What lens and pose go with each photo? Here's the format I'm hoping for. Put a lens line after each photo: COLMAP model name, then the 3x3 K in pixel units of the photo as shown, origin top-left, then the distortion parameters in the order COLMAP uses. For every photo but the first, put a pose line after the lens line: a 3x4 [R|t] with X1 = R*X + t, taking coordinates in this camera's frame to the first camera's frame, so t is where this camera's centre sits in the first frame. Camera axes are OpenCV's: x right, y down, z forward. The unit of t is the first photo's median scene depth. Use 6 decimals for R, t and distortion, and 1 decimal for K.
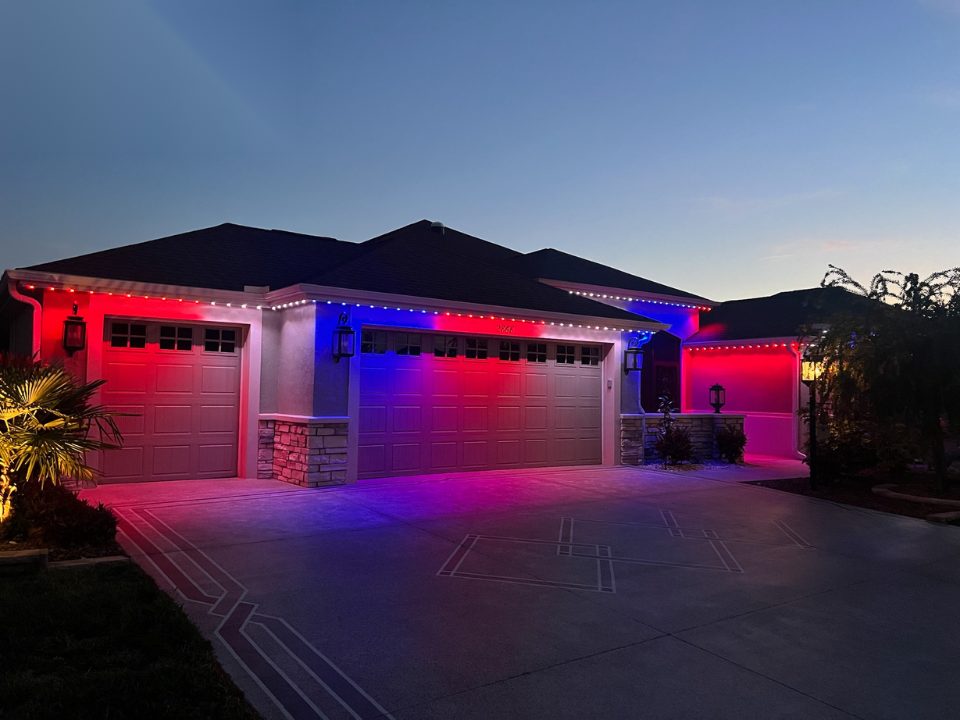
lens RADIAL K [[634.7, 0, 480.0], [0, 634.7, 360.0], [0, 0, 1]] dist [0.078912, -0.089834]
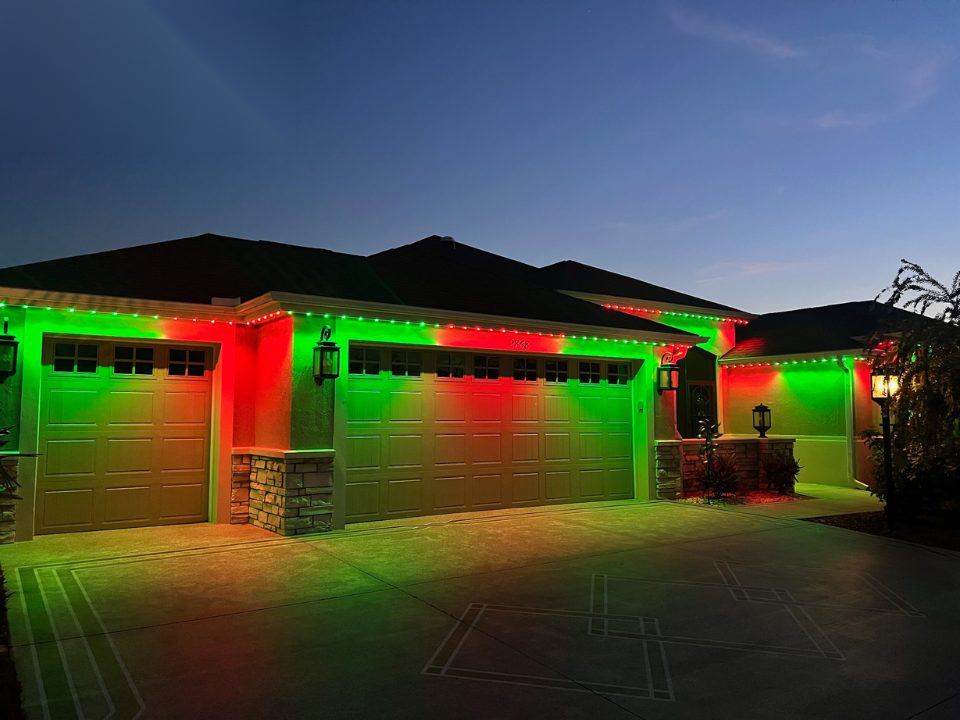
lens RADIAL K [[634.7, 0, 480.0], [0, 634.7, 360.0], [0, 0, 1]] dist [0.078912, -0.089834]
pose [[0.999313, -0.018694, -0.032004, 0.015167], [0.017404, 0.999043, -0.040139, 0.007498], [0.032724, 0.039555, 0.998681, 0.147354]]
